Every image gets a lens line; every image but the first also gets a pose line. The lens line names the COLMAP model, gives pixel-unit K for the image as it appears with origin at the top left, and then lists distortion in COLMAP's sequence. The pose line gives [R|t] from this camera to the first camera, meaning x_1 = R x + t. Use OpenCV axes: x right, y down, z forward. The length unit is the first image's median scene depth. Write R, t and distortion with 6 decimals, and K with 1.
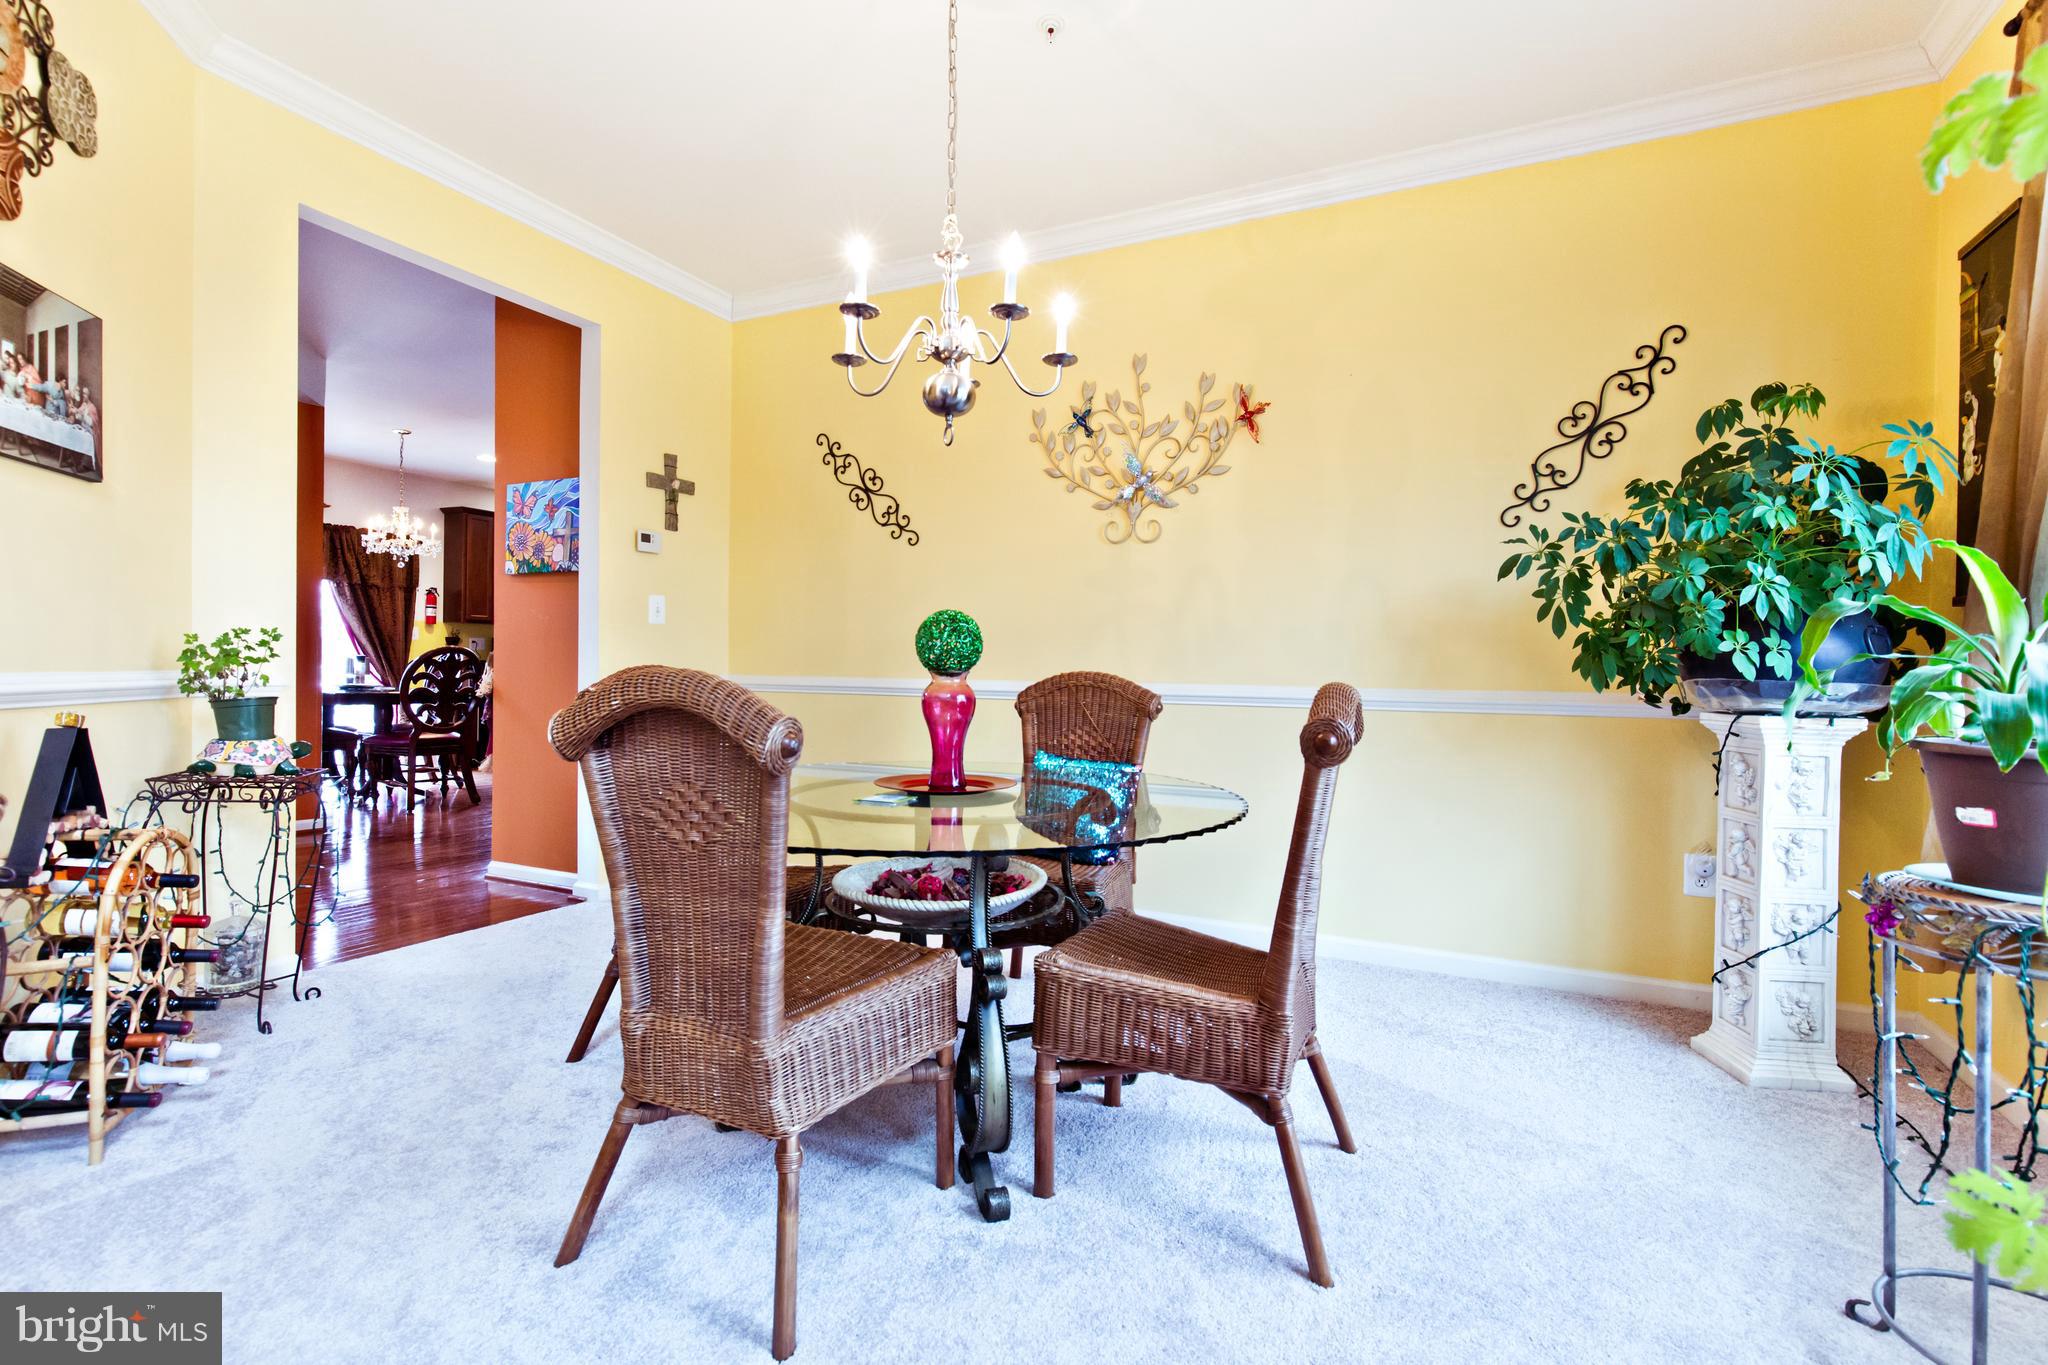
lens RADIAL K [[916.4, 0, 1024.0], [0, 916.4, 682.5], [0, 0, 1]] dist [-0.000434, -0.000479]
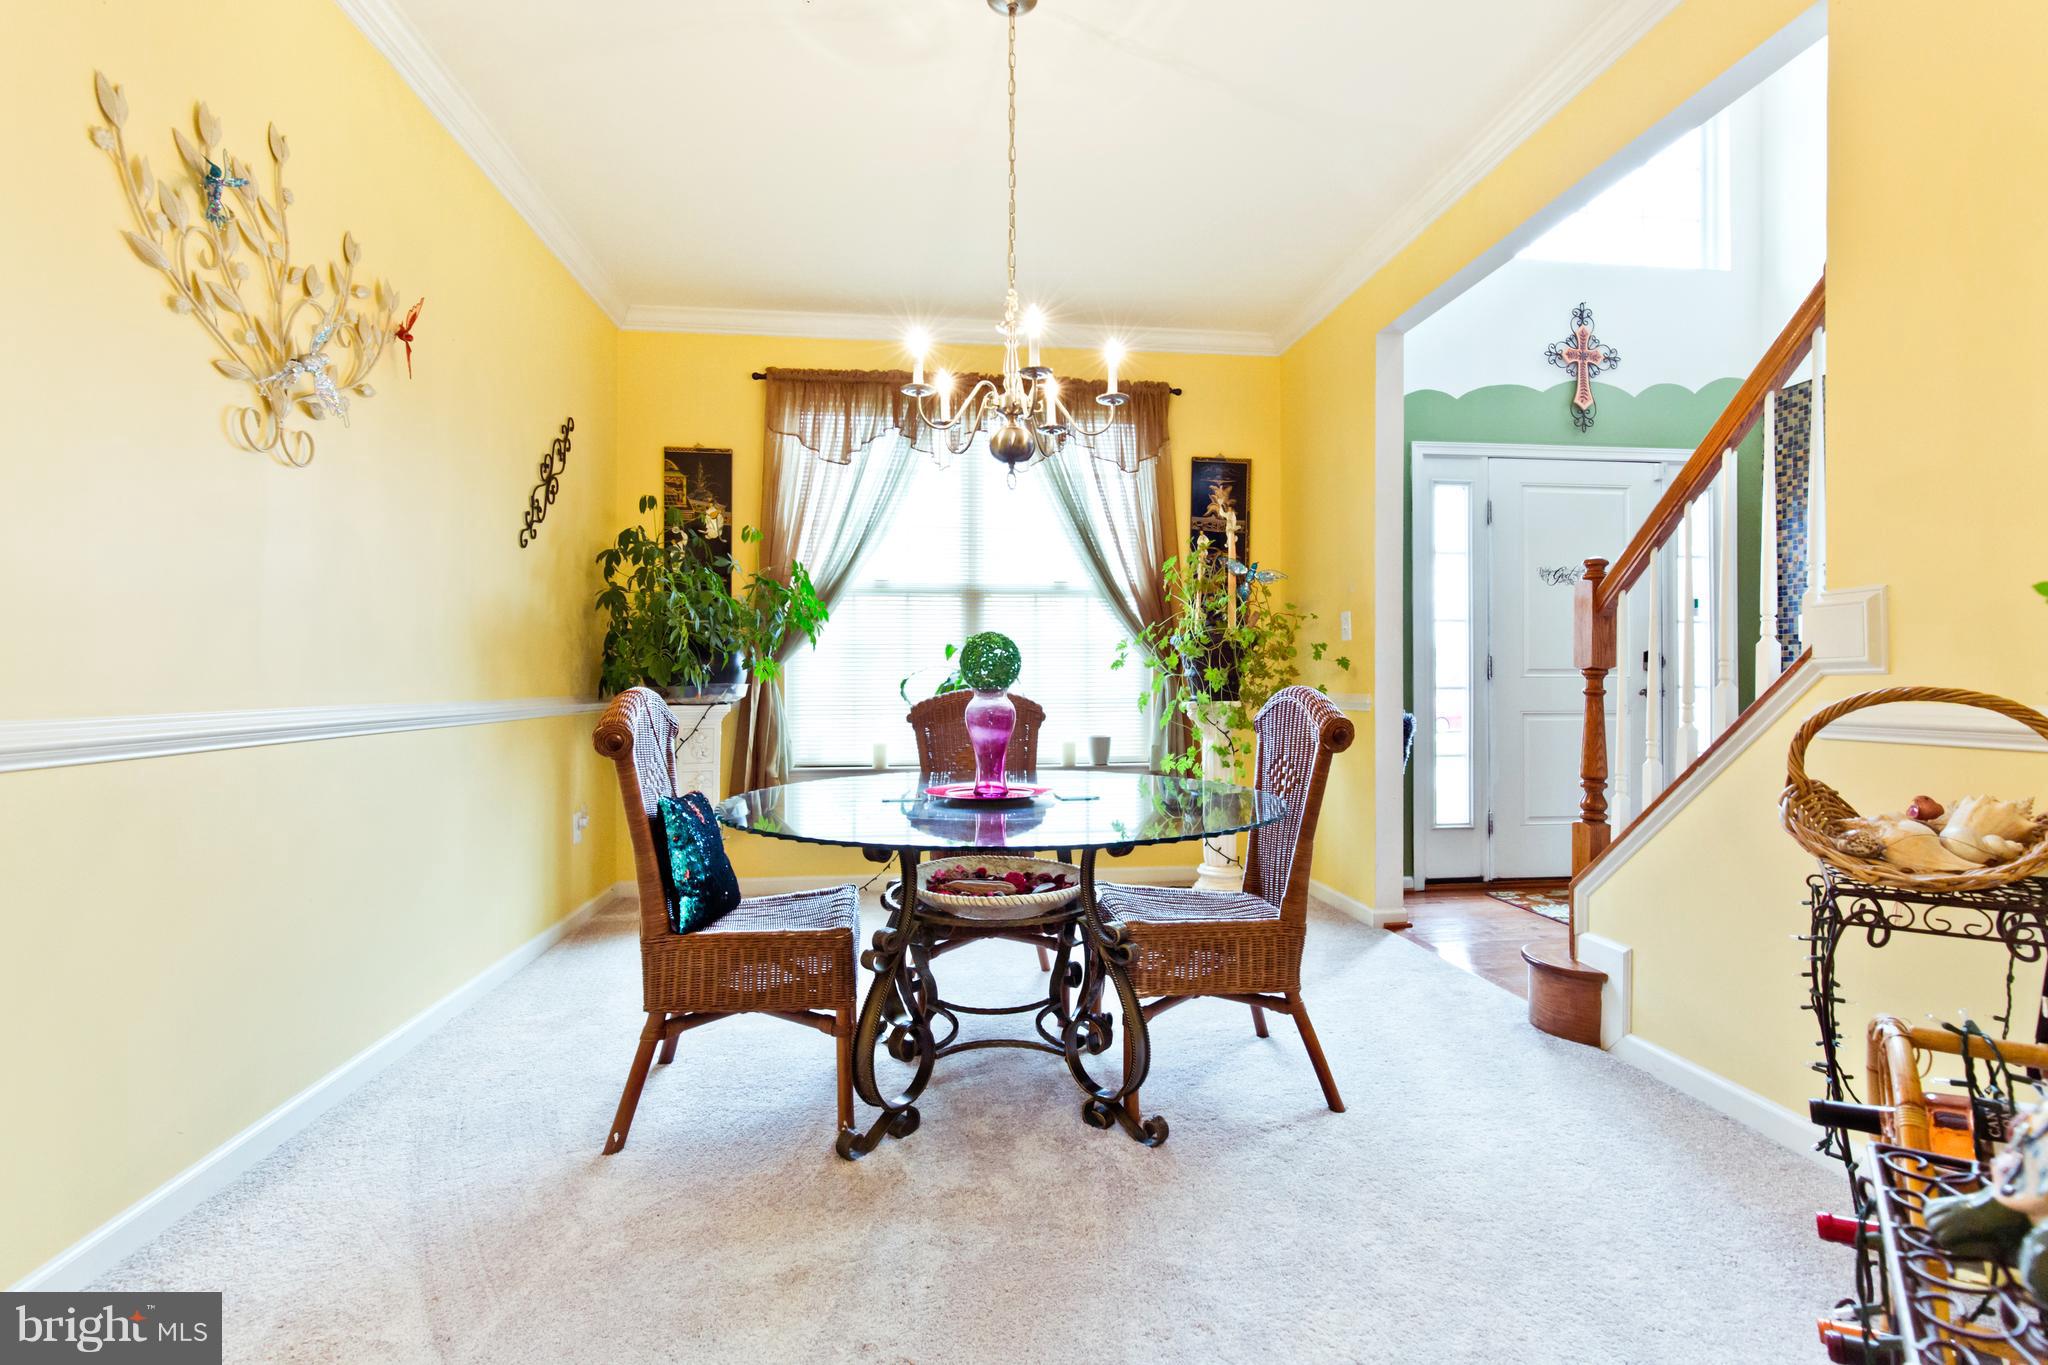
lens RADIAL K [[916.4, 0, 1024.0], [0, 916.4, 682.5], [0, 0, 1]] dist [-0.000434, -0.000479]
pose [[-0.531875, -0.014173, 0.846704, -0.612844], [0.001460, 0.999843, 0.017654, -0.021912], [-0.846822, 0.010626, -0.531771, 0.910244]]
